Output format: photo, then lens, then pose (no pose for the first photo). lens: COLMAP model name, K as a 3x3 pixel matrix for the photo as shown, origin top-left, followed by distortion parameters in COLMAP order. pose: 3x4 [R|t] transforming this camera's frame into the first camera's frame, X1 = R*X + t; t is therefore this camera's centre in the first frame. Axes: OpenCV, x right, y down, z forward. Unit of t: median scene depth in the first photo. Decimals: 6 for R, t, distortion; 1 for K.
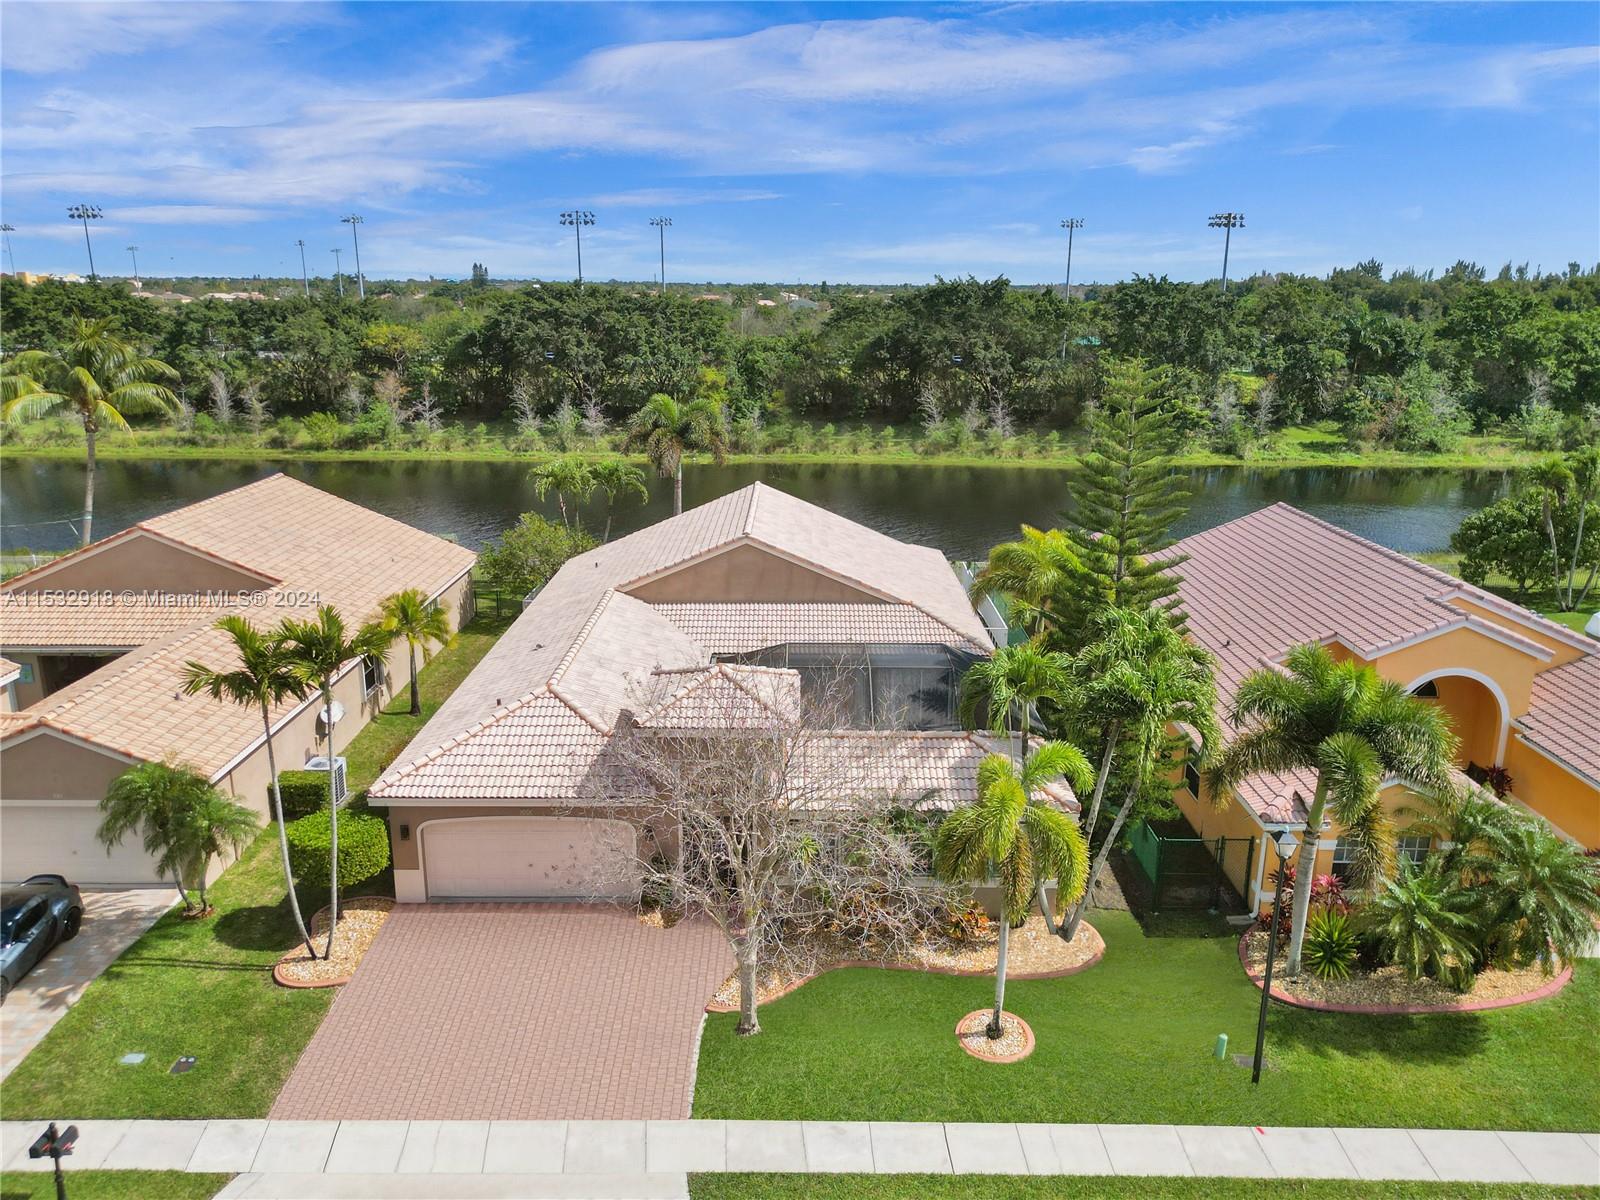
lens RADIAL K [[1092.7, 0, 799.2], [0, 1092.7, 597.6], [0, 0, 1]] dist [0.062720, -0.051841]
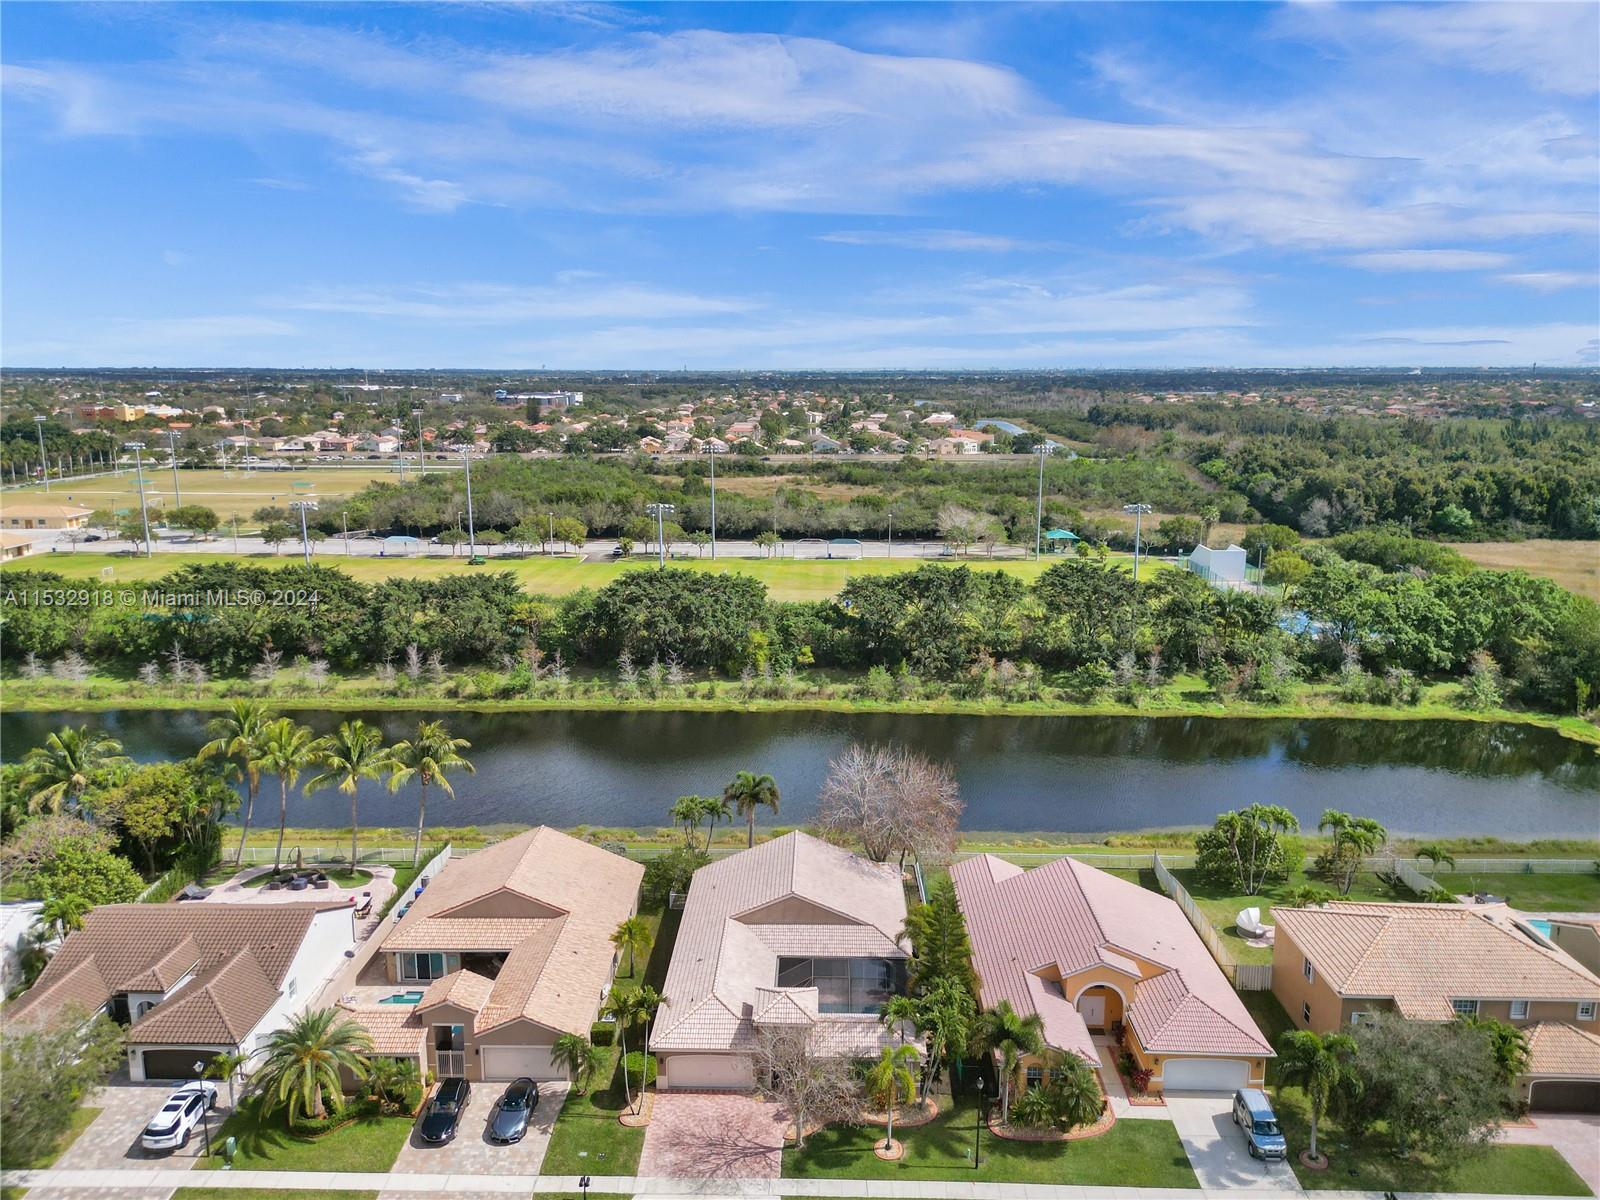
lens RADIAL K [[1092.7, 0, 799.2], [0, 1092.7, 597.6], [0, 0, 1]] dist [0.062720, -0.051841]
pose [[0.999731, -0.002554, -0.023043, 0.004749], [0.001150, 0.998151, -0.060768, -0.180942], [0.023155, 0.060725, 0.997886, -0.412824]]
